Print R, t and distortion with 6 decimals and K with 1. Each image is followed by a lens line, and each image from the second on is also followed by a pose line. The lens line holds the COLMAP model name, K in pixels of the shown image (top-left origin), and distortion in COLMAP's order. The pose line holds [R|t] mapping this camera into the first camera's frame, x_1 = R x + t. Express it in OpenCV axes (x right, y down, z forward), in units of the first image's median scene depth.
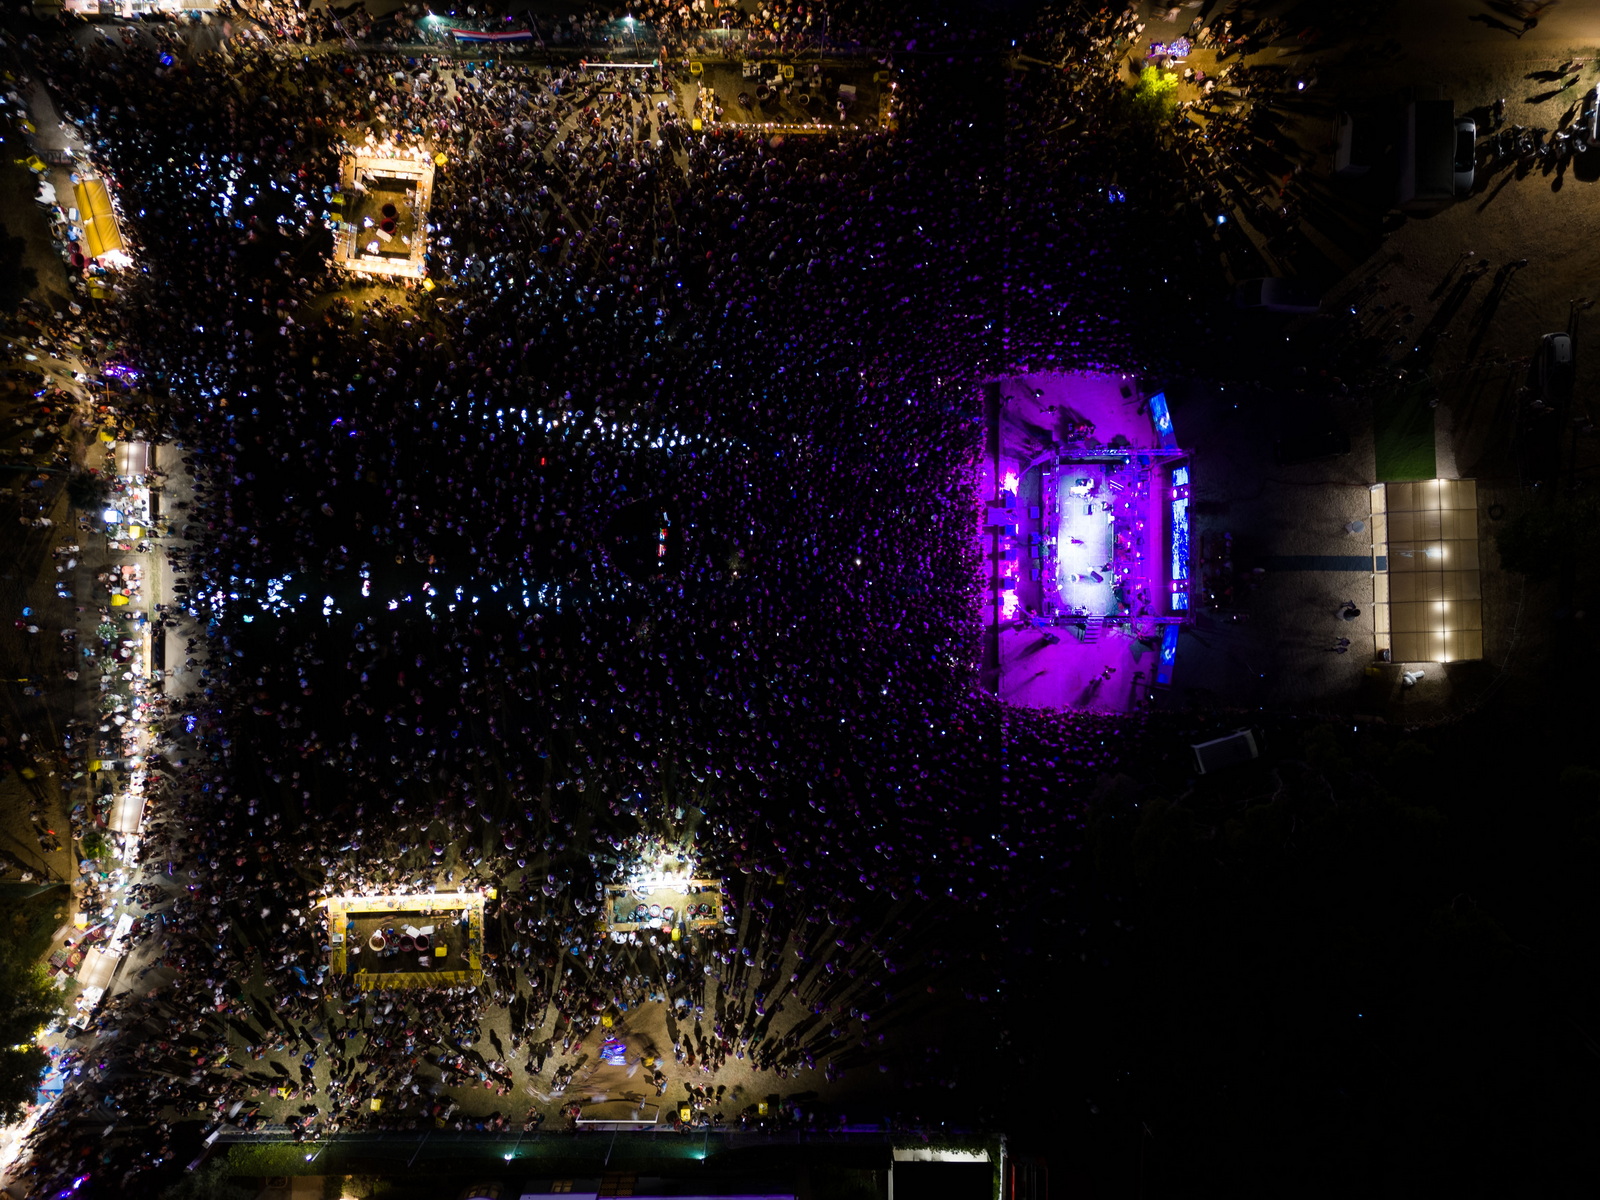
lens RADIAL K [[1173.6, 0, 800.0], [0, 1173.6, 600.0], [0, 0, 1]] dist [0.083880, -0.076744]
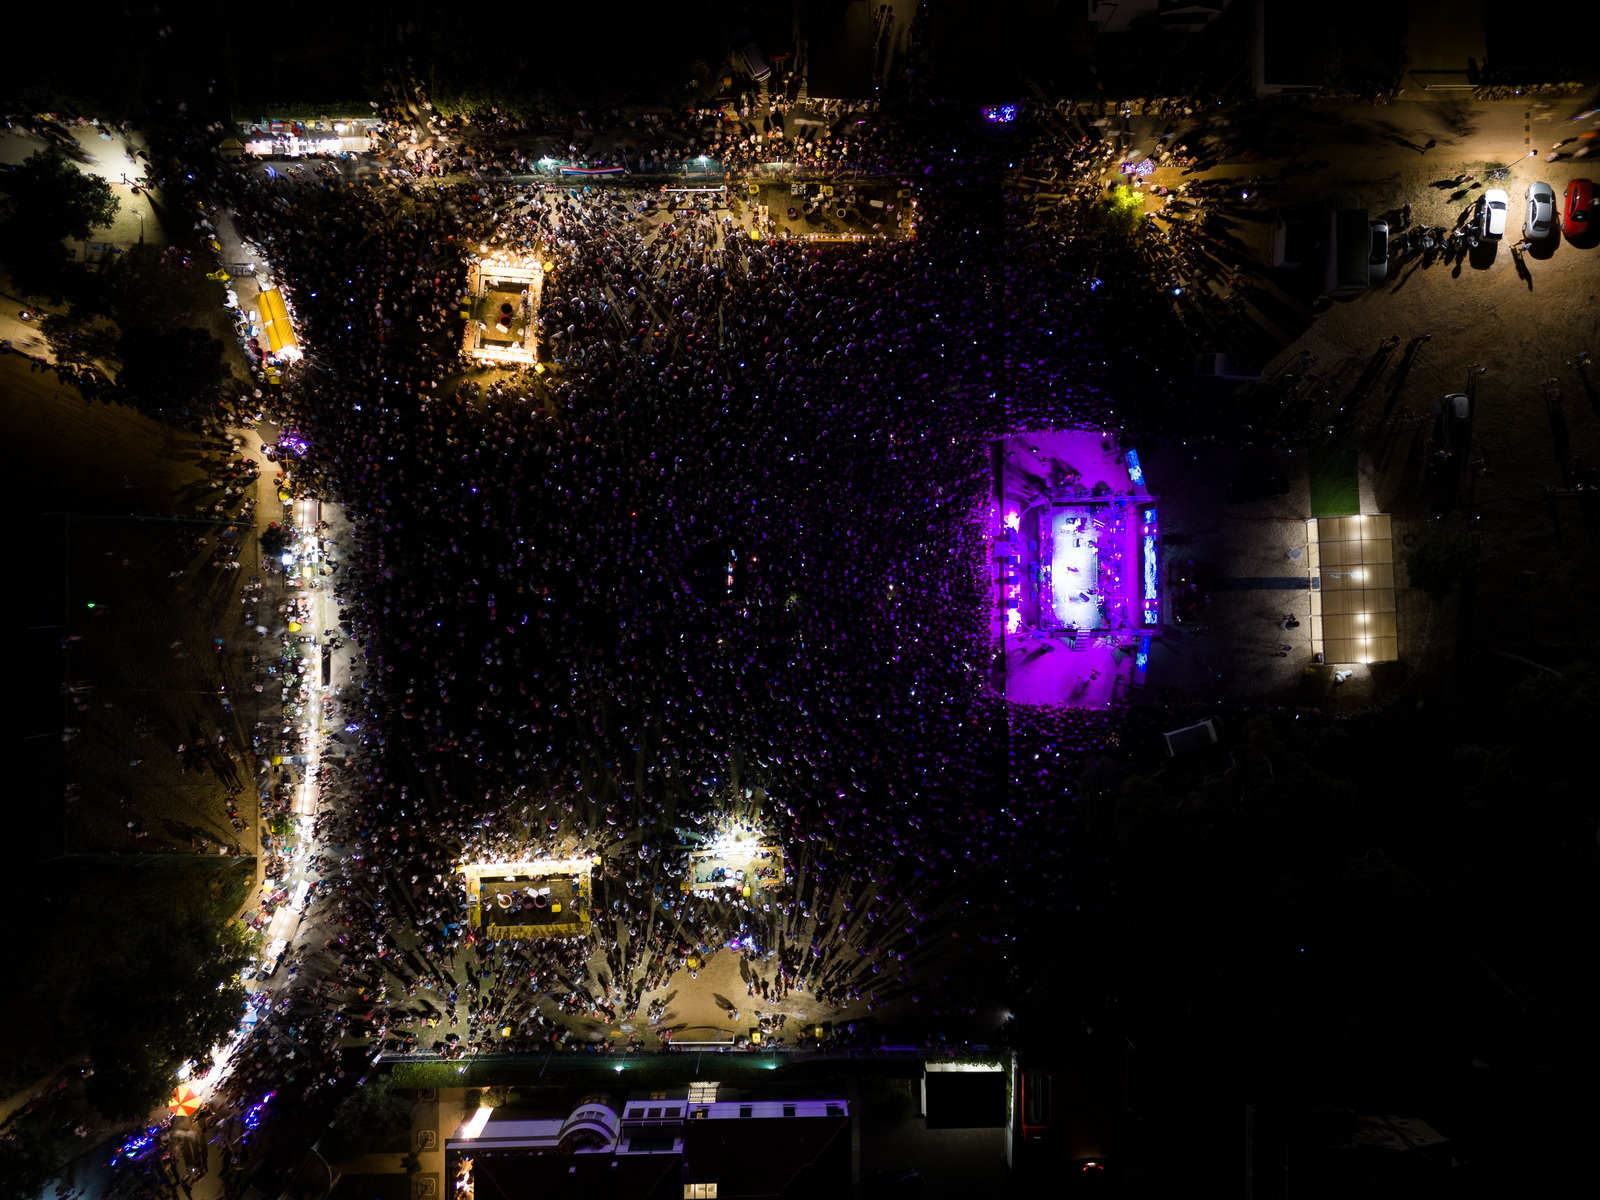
lens RADIAL K [[1173.6, 0, 800.0], [0, 1173.6, 600.0], [0, 0, 1]] dist [0.083880, -0.076744]
pose [[0.999913, -0.013198, -0.000877, -0.043718], [0.013200, 0.999910, 0.002233, -0.023447], [0.000847, -0.002244, 0.999997, -0.229090]]
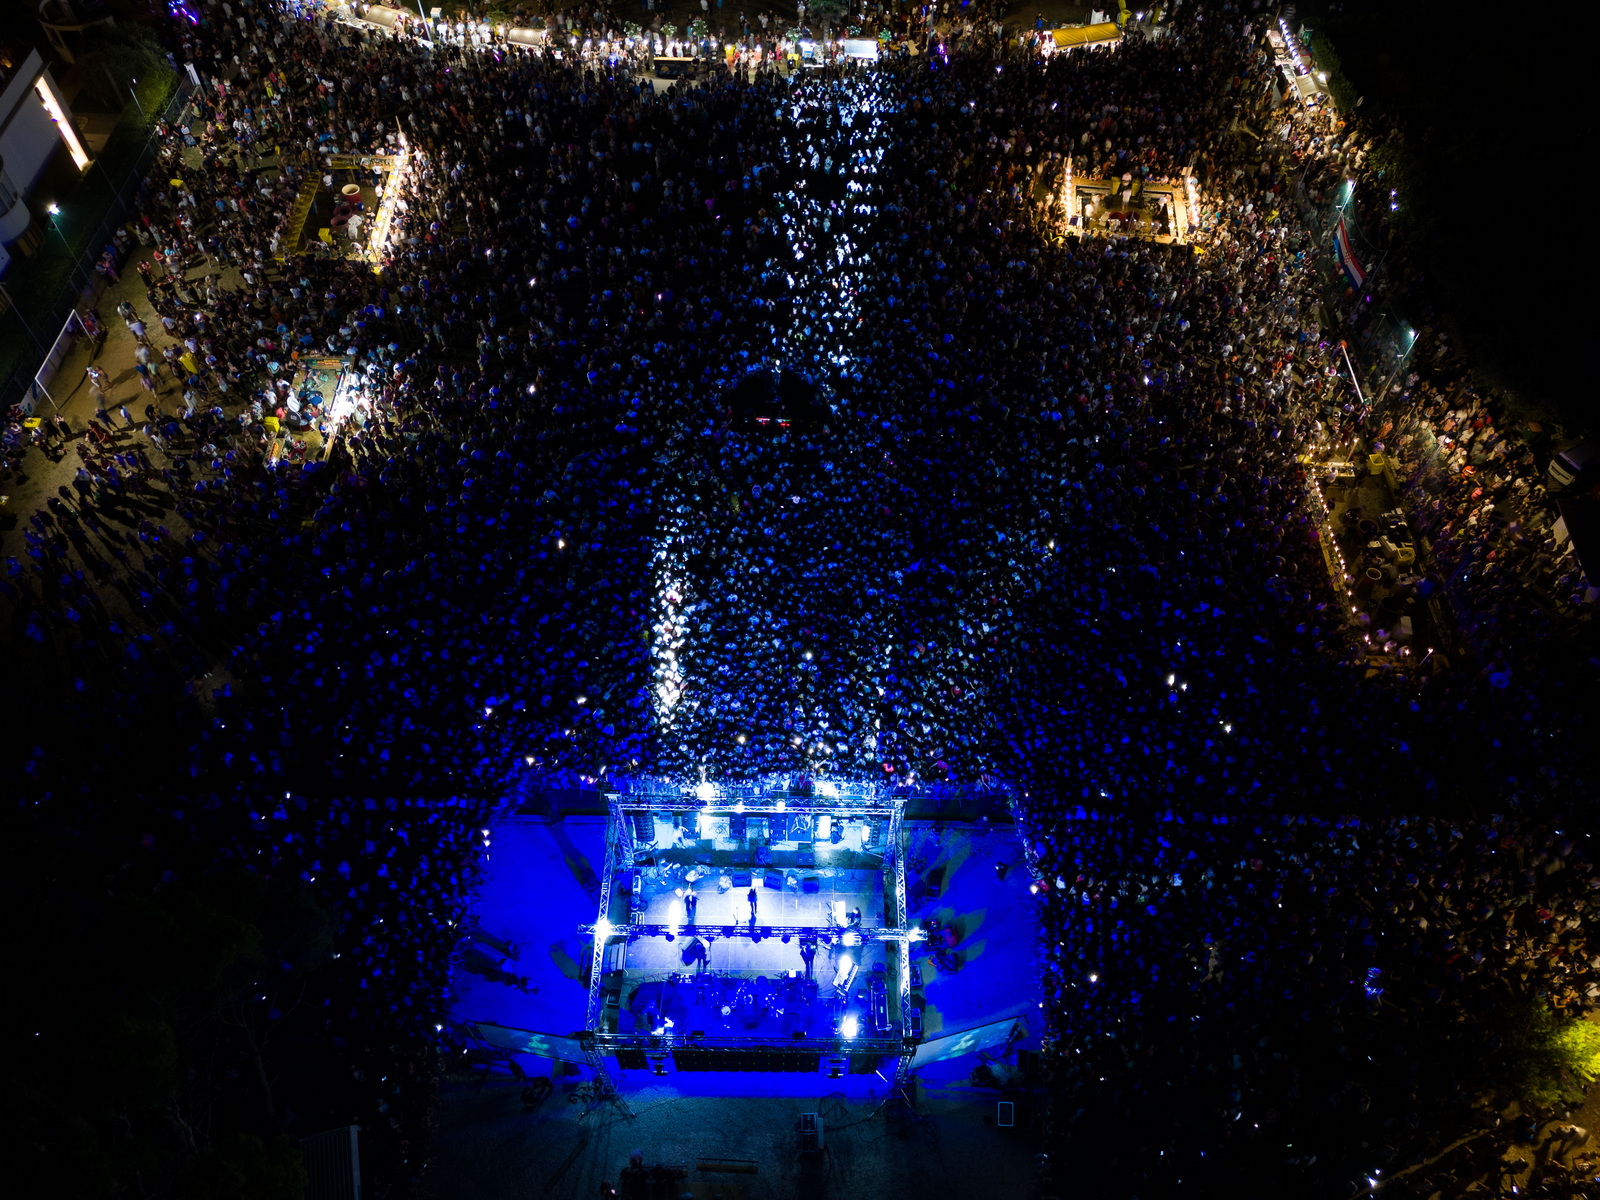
lens RADIAL K [[1173.6, 0, 800.0], [0, 1173.6, 600.0], [0, 0, 1]] dist [0.083880, -0.076744]
pose [[-0.010512, 0.808713, -0.588110, 0.451597], [-0.999868, -0.015795, -0.003847, -0.067948], [-0.012401, 0.587991, 0.808772, 0.426815]]
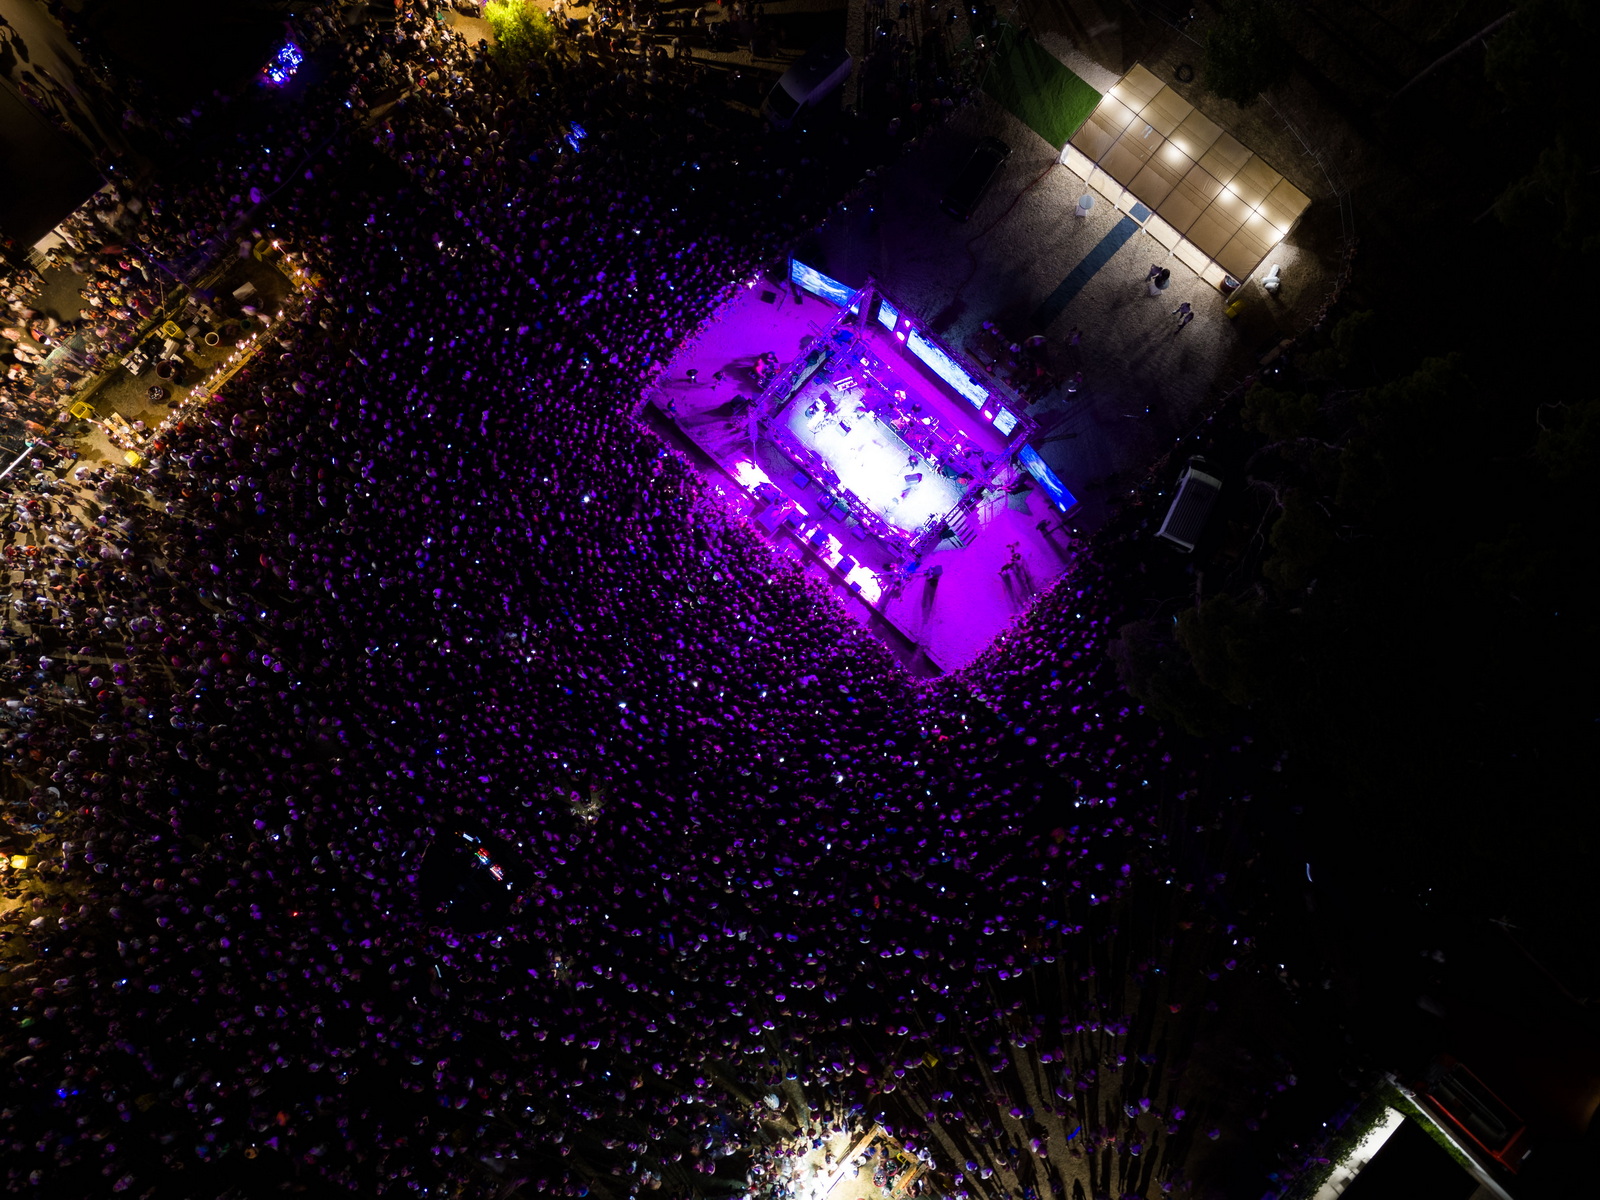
lens RADIAL K [[1173.6, 0, 800.0], [0, 1173.6, 600.0], [0, 0, 1]] dist [0.083880, -0.076744]
pose [[0.679334, -0.729589, 0.078772, 0.079473], [0.733781, 0.676592, -0.061558, 0.027749], [-0.008384, 0.099620, 0.994990, 0.233041]]
